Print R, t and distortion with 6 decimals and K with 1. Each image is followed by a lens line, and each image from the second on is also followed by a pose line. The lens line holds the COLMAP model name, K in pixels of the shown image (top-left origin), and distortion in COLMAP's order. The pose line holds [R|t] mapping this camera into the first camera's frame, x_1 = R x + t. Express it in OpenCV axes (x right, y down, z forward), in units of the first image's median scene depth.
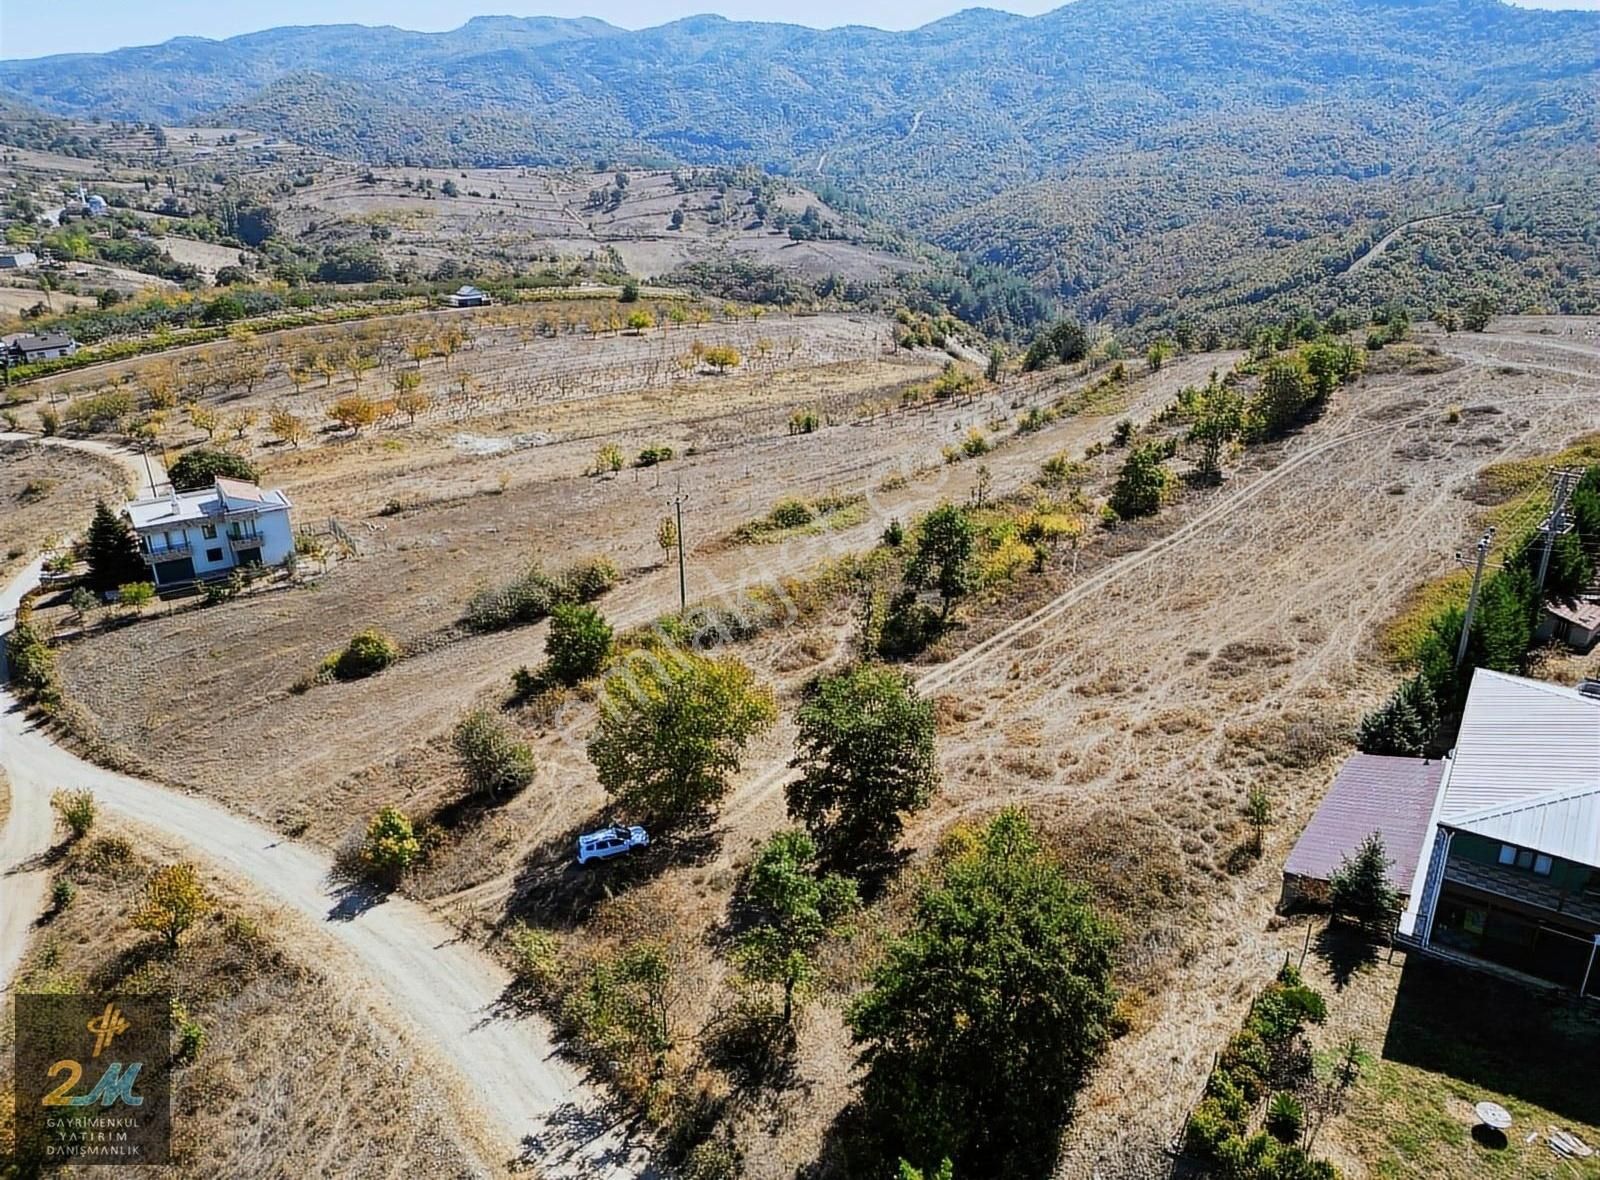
lens RADIAL K [[1113.0, 0, 798.9], [0, 1113.0, 579.7], [0, 0, 1]] dist [0.068022, -0.058827]
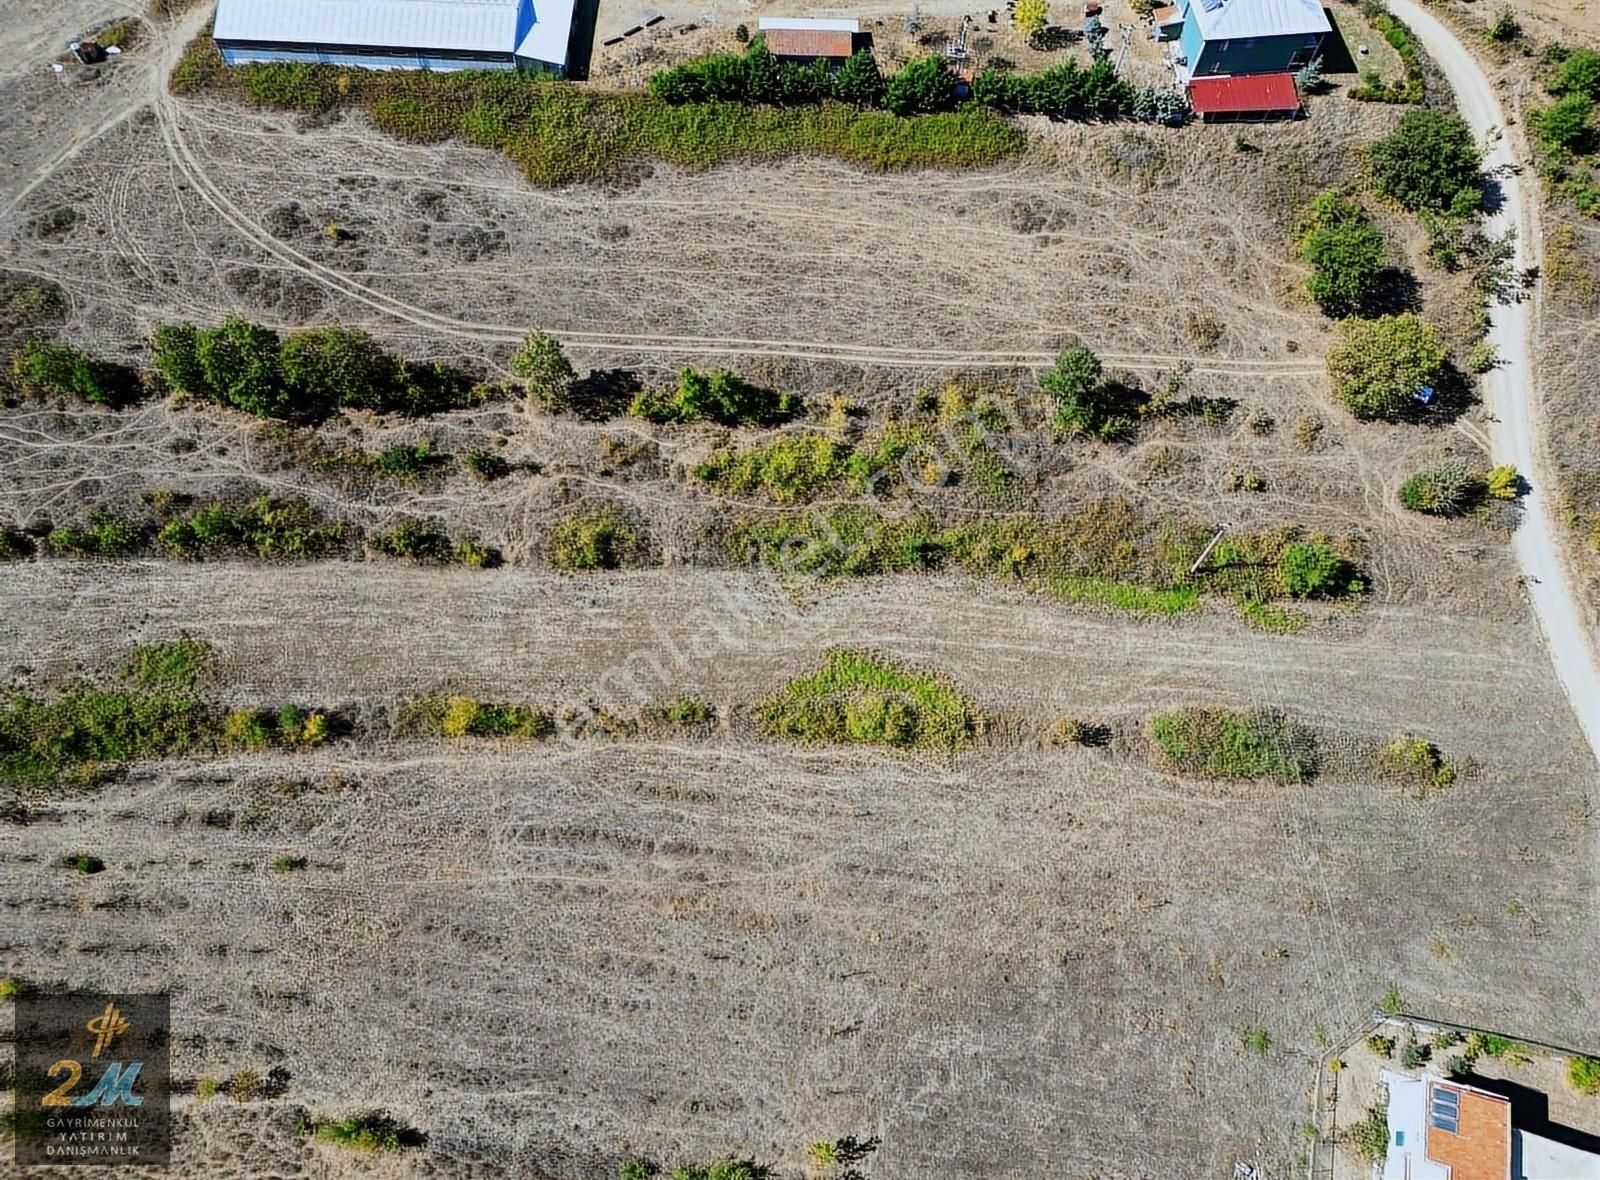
lens RADIAL K [[1113.0, 0, 798.6], [0, 1113.0, 584.9], [0, 0, 1]] dist [0.068022, -0.058827]
pose [[-0.646874, -0.687930, 0.329099, -0.038134], [0.277286, 0.189833, 0.941847, -0.194655], [-0.710399, 0.700511, 0.067955, 0.199087]]
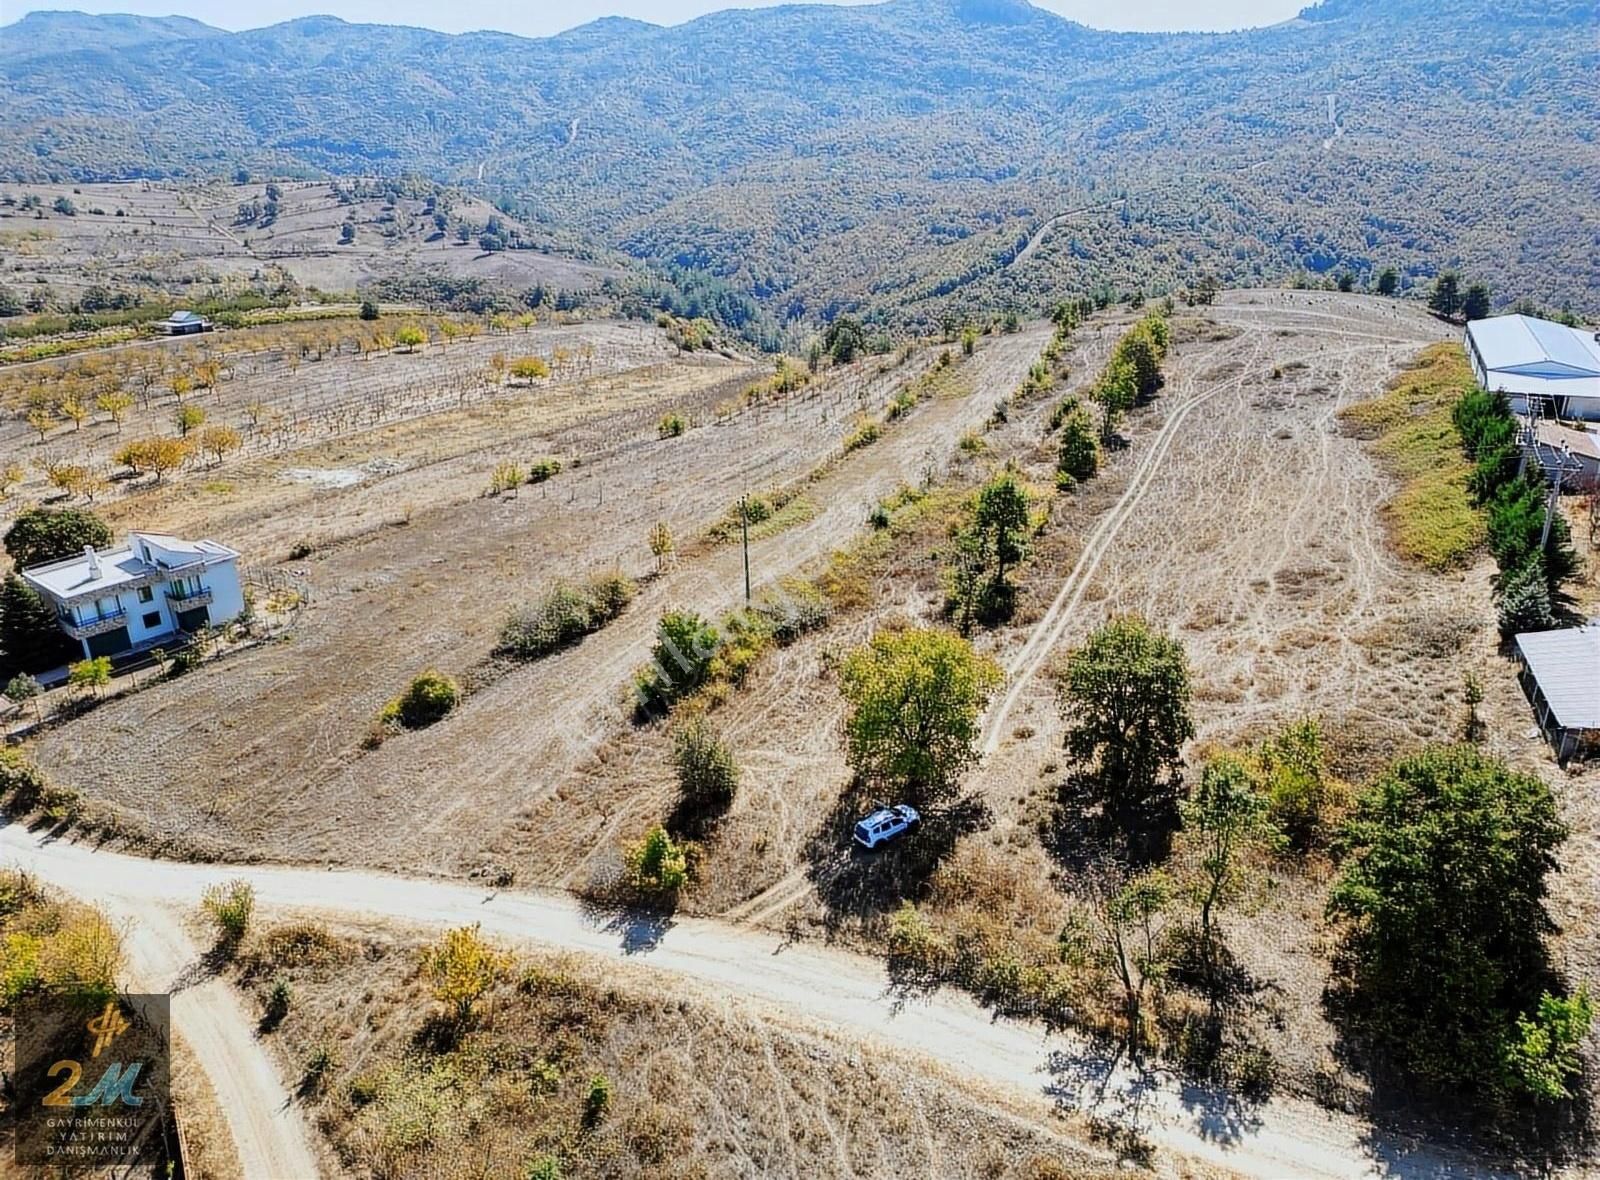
lens RADIAL K [[1113.0, 0, 798.6], [0, 1113.0, 578.6], [0, 0, 1]] dist [0.068022, -0.058827]
pose [[0.955881, -0.116086, 0.269843, -0.053040], [0.117993, 0.992972, 0.009200, -0.000529], [-0.269015, 0.023046, 0.962860, 0.004314]]
